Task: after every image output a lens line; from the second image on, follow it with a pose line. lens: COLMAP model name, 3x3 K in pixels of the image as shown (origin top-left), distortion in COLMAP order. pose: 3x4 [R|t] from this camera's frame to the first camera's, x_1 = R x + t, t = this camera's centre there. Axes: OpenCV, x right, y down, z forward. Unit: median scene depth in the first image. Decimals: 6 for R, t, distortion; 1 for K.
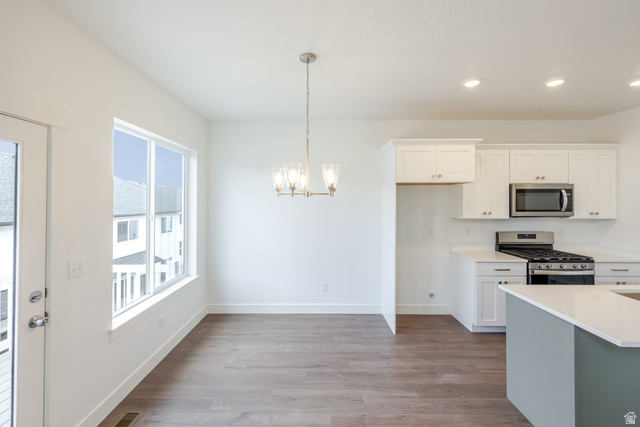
lens RADIAL K [[275.8, 0, 318.1], [0, 275.8, 199.8], [0, 0, 1]] dist [0.002251, 0.000189]
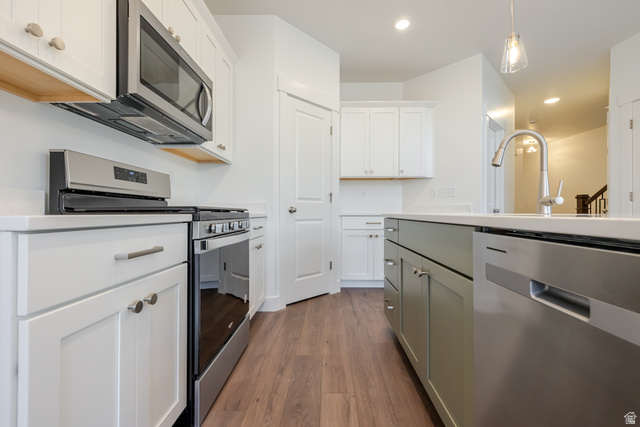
lens RADIAL K [[270.9, 0, 320.0], [0, 270.9, 213.5], [0, 0, 1]] dist [-0.000220, -0.000078]
pose [[0.015319, -0.003682, 0.999876, 0.384060], [-0.020474, 0.999782, 0.003995, 0.194516], [-0.999673, -0.020533, 0.015241, 0.765400]]
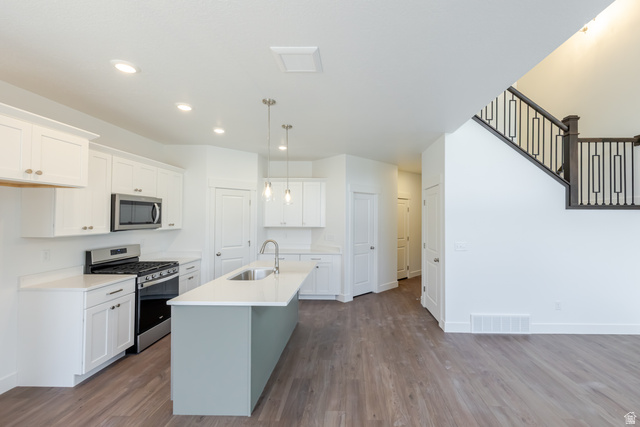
lens RADIAL K [[280.2, 0, 345.2], [0, 280.2, 212.3], [0, 0, 1]] dist [-0.002396, -0.000366]
pose [[0.006069, 0.019345, 0.999794, -0.196355], [-0.014585, 0.999708, -0.019255, 0.008466], [-0.999875, -0.014465, 0.006349, 0.251676]]
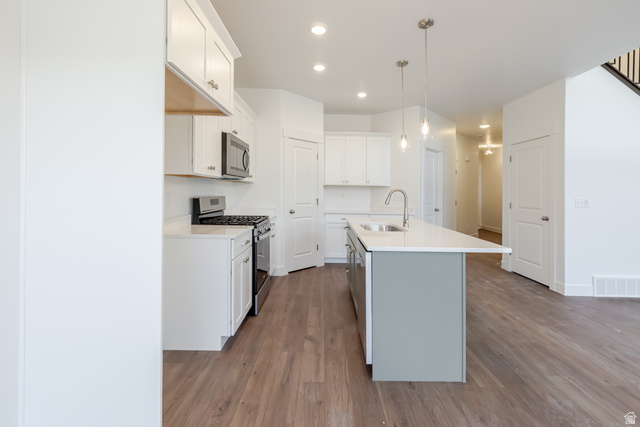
lens RADIAL K [[287.2, 0, 320.9], [0, 287.2, 192.9], [0, 0, 1]] dist [-0.001009, -0.000409]
pose [[-0.009999, -0.001617, 0.999949, -0.102241], [-0.023989, 0.999711, 0.001377, 0.103409], [-0.999662, -0.023974, -0.010035, 0.744042]]
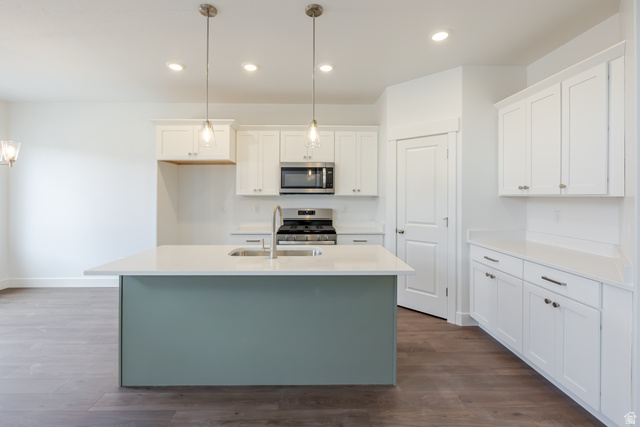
lens RADIAL K [[290.8, 0, 309.6], [0, 290.8, 196.2], [0, 0, 1]] dist [-0.000712, 0.000025]
pose [[0.999750, 0.000448, 0.022354, 0.795431], [-0.000829, 0.999854, 0.017071, 0.052821], [-0.022343, -0.017085, 0.999604, -0.130827]]
